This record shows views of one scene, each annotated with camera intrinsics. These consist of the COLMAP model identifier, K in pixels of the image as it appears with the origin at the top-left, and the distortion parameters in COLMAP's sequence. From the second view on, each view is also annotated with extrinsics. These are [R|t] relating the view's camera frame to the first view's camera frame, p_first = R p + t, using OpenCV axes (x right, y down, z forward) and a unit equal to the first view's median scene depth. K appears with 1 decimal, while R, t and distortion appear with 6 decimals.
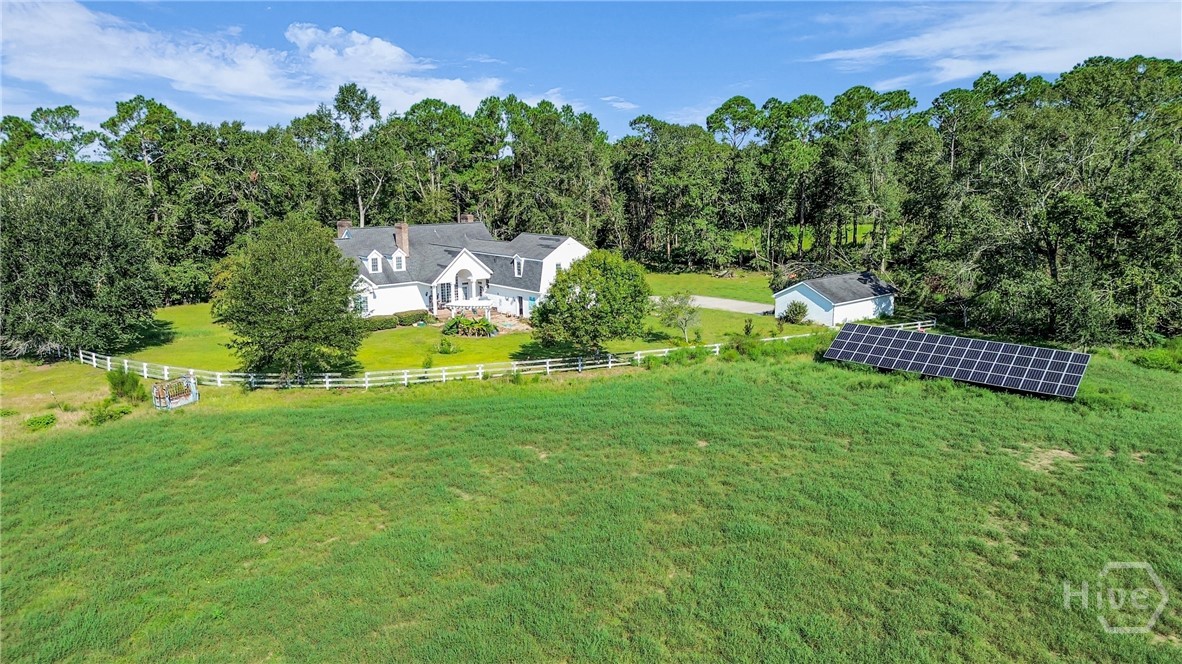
lens RADIAL K [[791.0, 0, 599.3], [0, 791.0, 336.0], [0, 0, 1]] dist [0.020750, -0.008957]
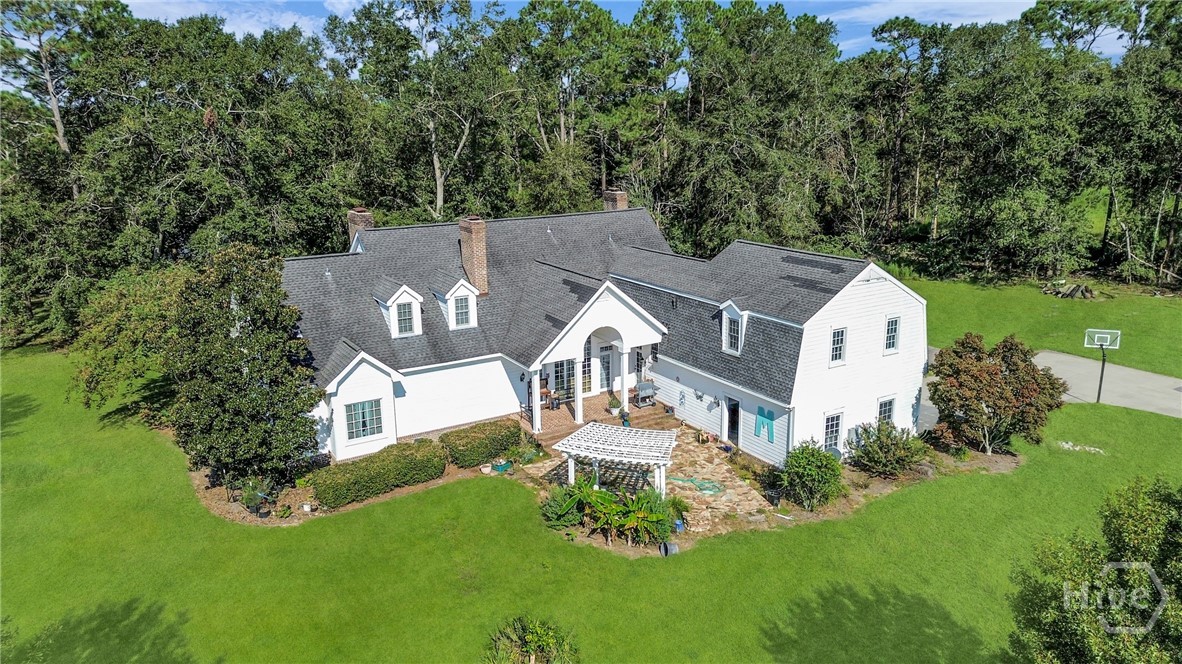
lens RADIAL K [[791.0, 0, 582.9], [0, 791.0, 335.3], [0, 0, 1]] dist [0.020750, -0.008957]
pose [[0.979272, 0.044399, -0.197626, -0.075626], [-0.031642, 0.997234, 0.067250, -0.086045], [0.200065, -0.059603, 0.977968, 0.448491]]
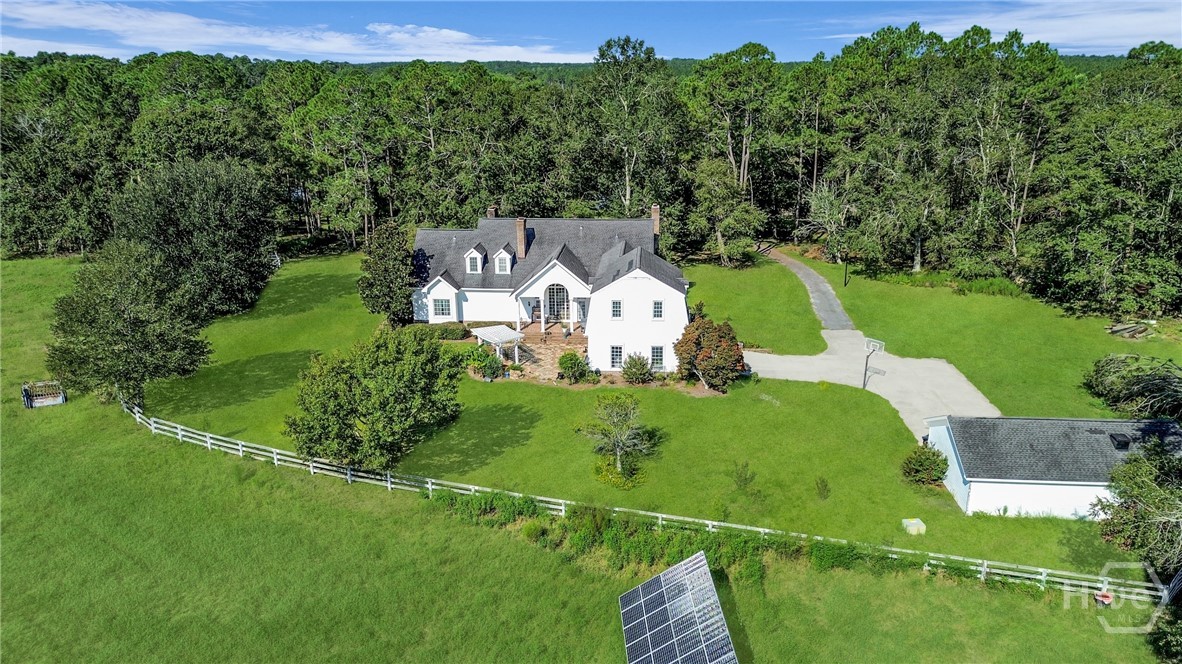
lens RADIAL K [[791.0, 0, 592.7], [0, 791.0, 332.4], [0, 0, 1]] dist [0.020750, -0.008957]
pose [[0.685882, 0.224311, -0.692279, 0.350088], [-0.143848, 0.974329, 0.173181, -0.145648], [0.713354, -0.019199, 0.700541, 0.348095]]
